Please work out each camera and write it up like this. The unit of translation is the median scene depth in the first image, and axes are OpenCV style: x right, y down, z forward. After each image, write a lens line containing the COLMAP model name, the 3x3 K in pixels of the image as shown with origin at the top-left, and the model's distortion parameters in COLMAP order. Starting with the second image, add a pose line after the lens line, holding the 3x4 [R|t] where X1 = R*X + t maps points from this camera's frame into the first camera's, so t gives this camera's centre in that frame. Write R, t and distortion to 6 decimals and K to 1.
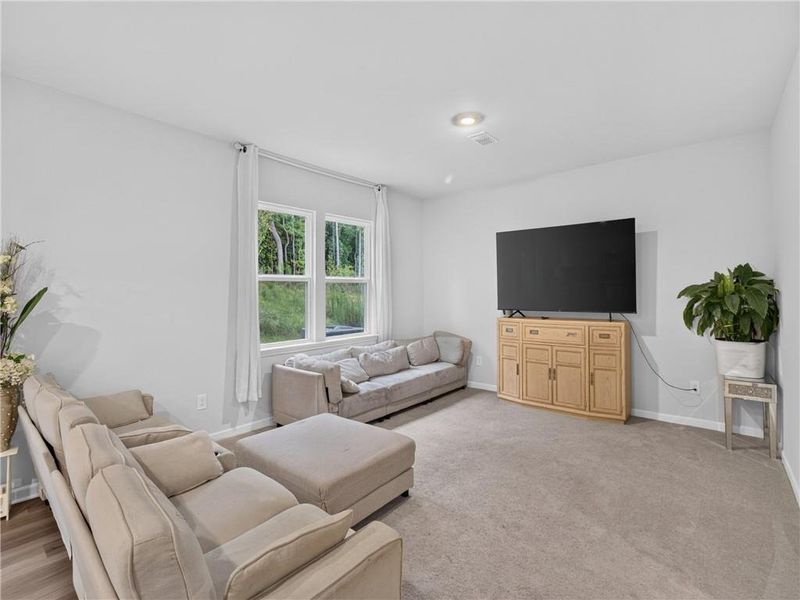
lens RADIAL K [[373.1, 0, 401.1], [0, 373.1, 295.0], [0, 0, 1]] dist [-0.037239, 0.026486]
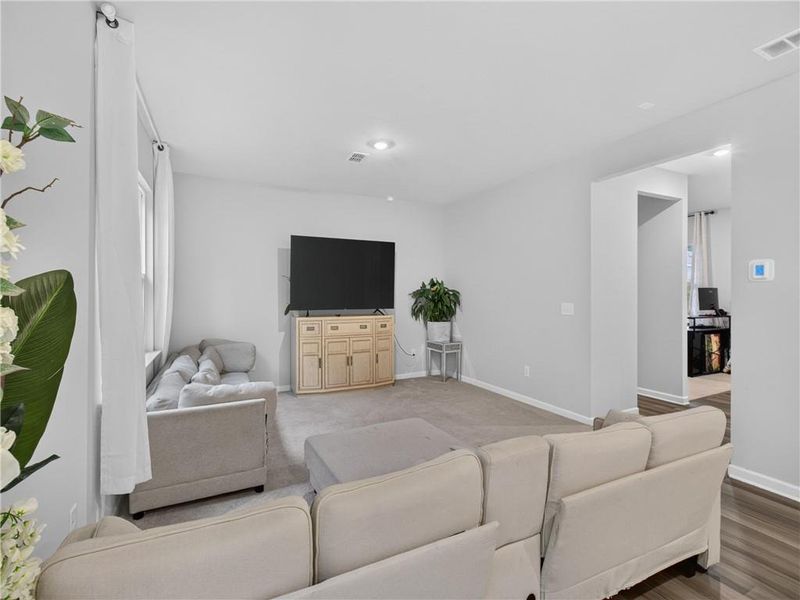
lens RADIAL K [[378.2, 0, 399.3], [0, 378.2, 294.2], [0, 0, 1]] dist [-0.009863, 0.000701]
pose [[0.399610, 0.007034, 0.916658, -0.702301], [0.000807, 0.999967, -0.008025, 0.004805], [-0.916685, 0.003947, 0.399591, 0.374054]]
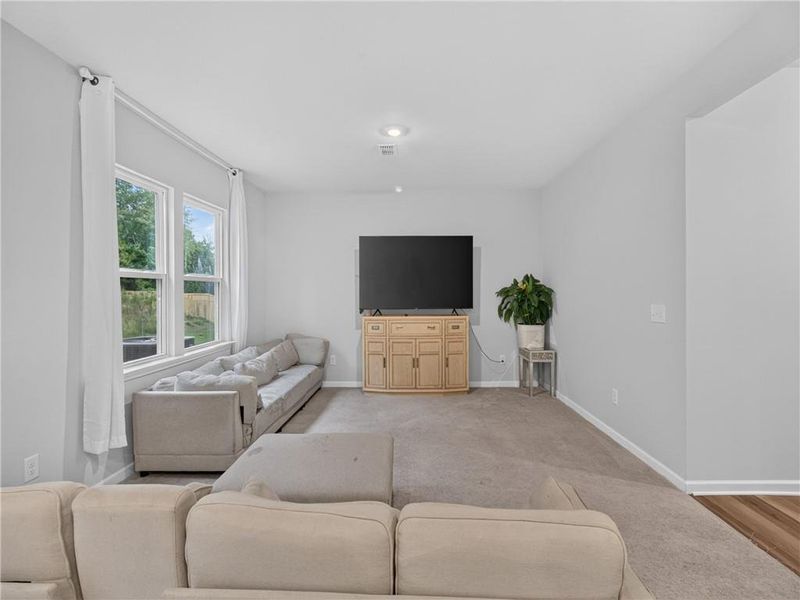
lens RADIAL K [[373.1, 0, 401.1], [0, 373.1, 295.0], [0, 0, 1]] dist [-0.037239, 0.026486]
pose [[0.784186, -0.001748, 0.620523, -0.376463], [0.004956, 0.999982, -0.003446, 0.004194], [-0.620506, 0.005778, 0.784180, 0.112788]]
